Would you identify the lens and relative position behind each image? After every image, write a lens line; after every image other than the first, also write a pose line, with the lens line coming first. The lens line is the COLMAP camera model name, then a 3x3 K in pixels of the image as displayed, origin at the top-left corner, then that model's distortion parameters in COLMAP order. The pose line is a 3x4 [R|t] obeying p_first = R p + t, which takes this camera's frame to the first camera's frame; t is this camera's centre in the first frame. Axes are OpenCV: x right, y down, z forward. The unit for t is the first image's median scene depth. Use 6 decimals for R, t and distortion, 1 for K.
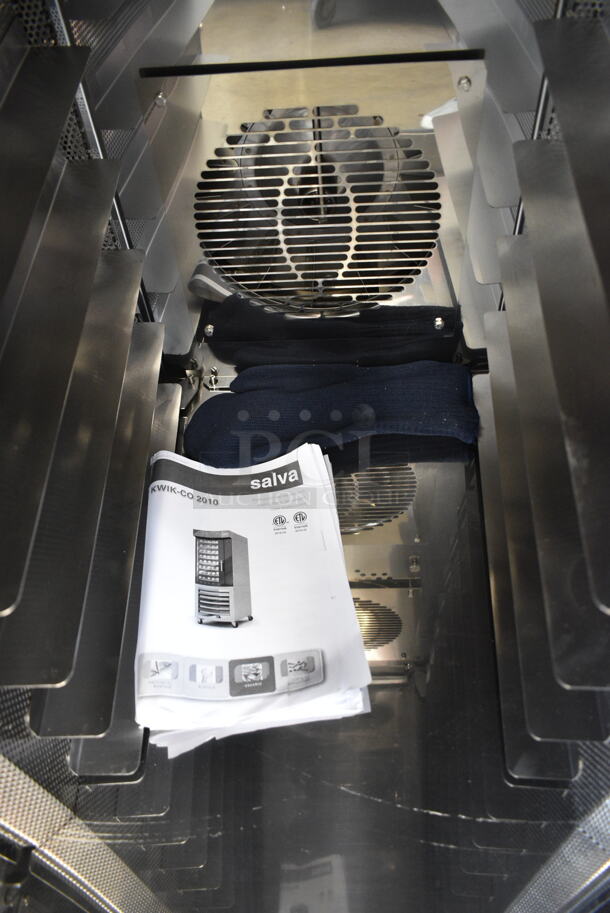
lens RADIAL K [[704.6, 0, 305.0], [0, 704.6, 456.5], [0, 0, 1]] dist [-0.009929, 0.004707]
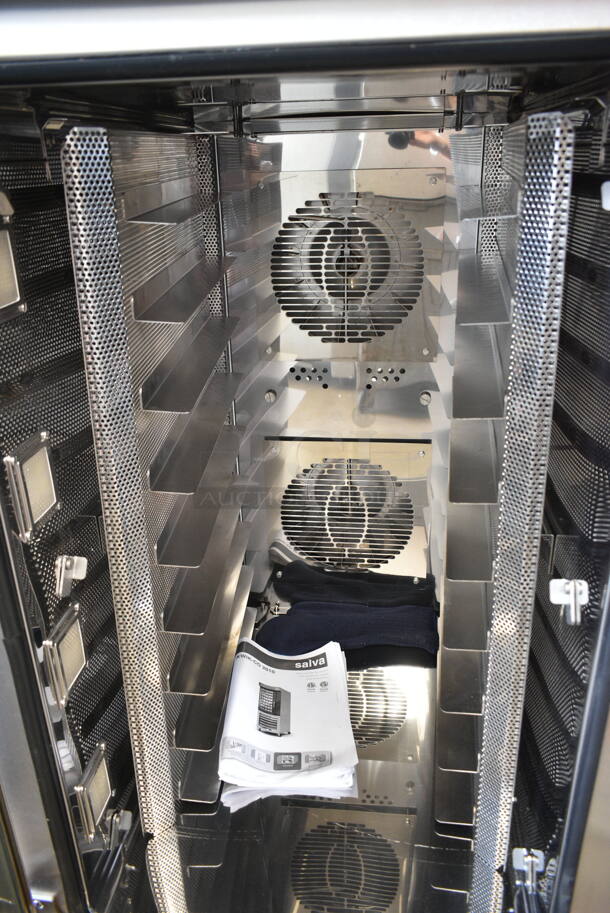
lens RADIAL K [[707.2, 0, 303.5], [0, 707.2, 479.5], [0, 0, 1]] dist [-0.441044, 0.000916]
pose [[0.995656, 0.066667, -0.064993, 0.017071], [-0.088342, 0.896874, -0.433374, 0.361416], [0.029399, 0.437233, 0.898868, -0.646055]]
